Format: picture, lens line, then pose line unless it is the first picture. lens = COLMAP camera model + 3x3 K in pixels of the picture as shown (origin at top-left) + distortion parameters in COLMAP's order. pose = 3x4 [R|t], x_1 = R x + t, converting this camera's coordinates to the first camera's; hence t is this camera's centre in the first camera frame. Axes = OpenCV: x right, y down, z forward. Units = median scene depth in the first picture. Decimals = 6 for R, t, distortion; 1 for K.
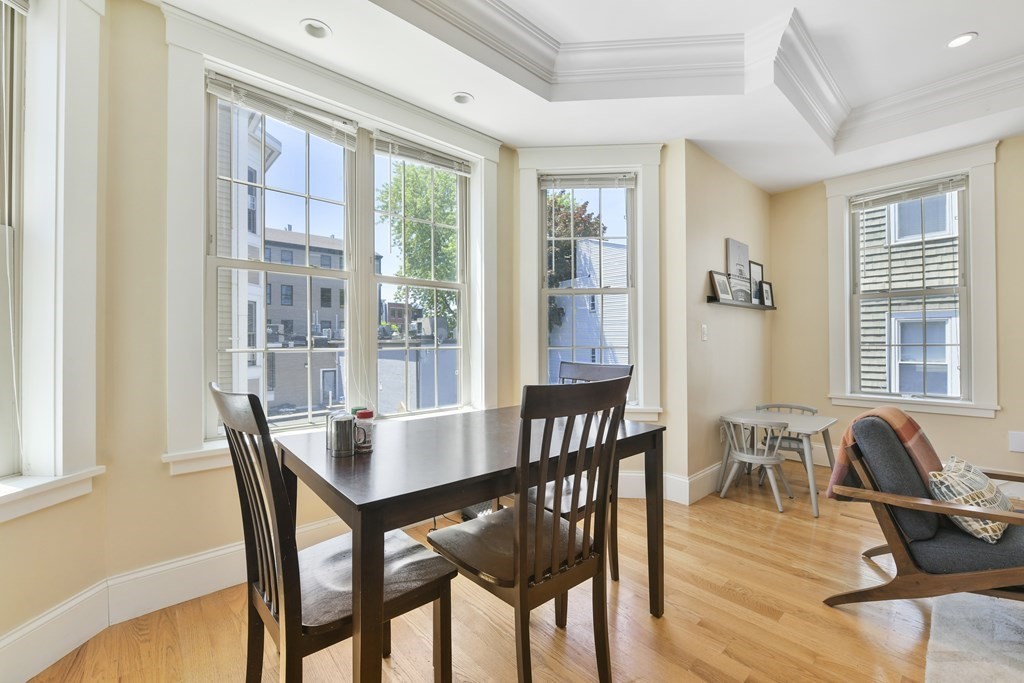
lens RADIAL K [[418.8, 0, 519.4], [0, 418.8, 342.2], [0, 0, 1]] dist [-0.014662, -0.000238]
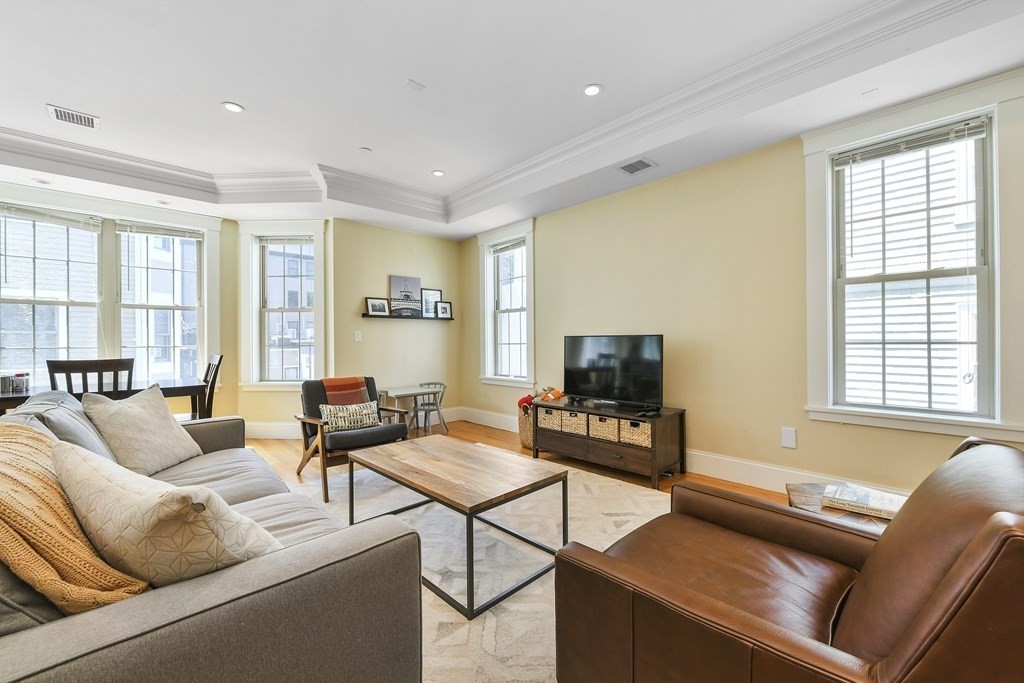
lens RADIAL K [[412.8, 0, 520.3], [0, 412.8, 340.2], [0, 0, 1]] dist [-0.000876, -0.000090]
pose [[0.999800, -0.000225, 0.019992, 1.020098], [0.000153, 0.999993, 0.003609, -0.014734], [-0.019992, -0.003606, 0.999794, -0.582732]]
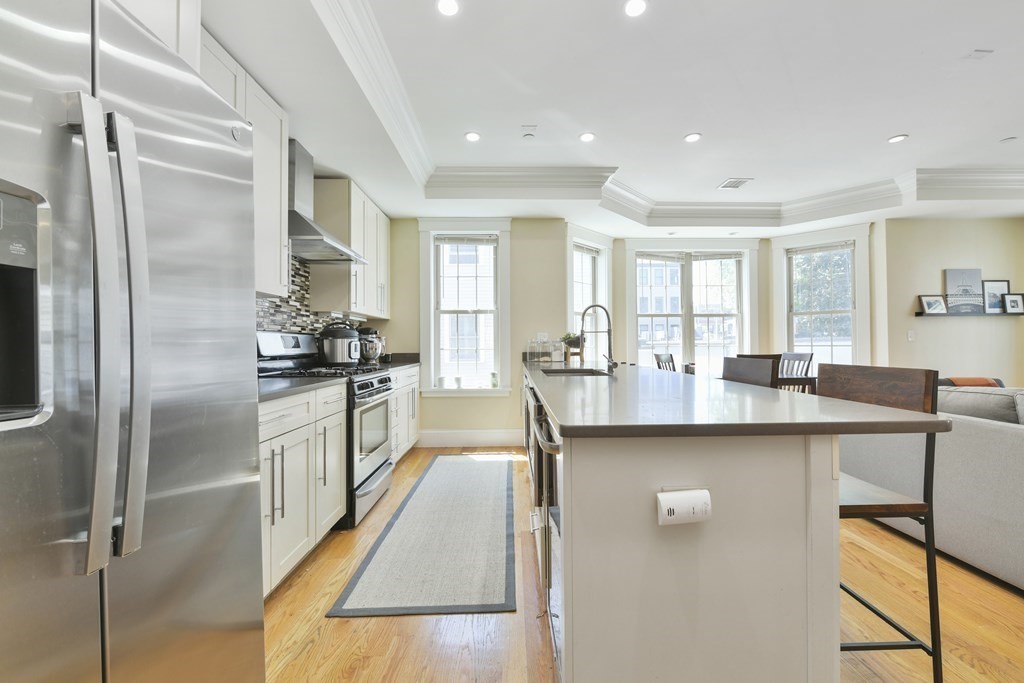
lens RADIAL K [[412.8, 0, 520.3], [0, 412.8, 340.2], [0, 0, 1]] dist [-0.000876, -0.000090]
pose [[0.753388, -0.005619, -0.657553, 0.353734], [0.005072, 0.999983, -0.002733, -0.011045], [0.657557, -0.001276, 0.753403, -1.102108]]
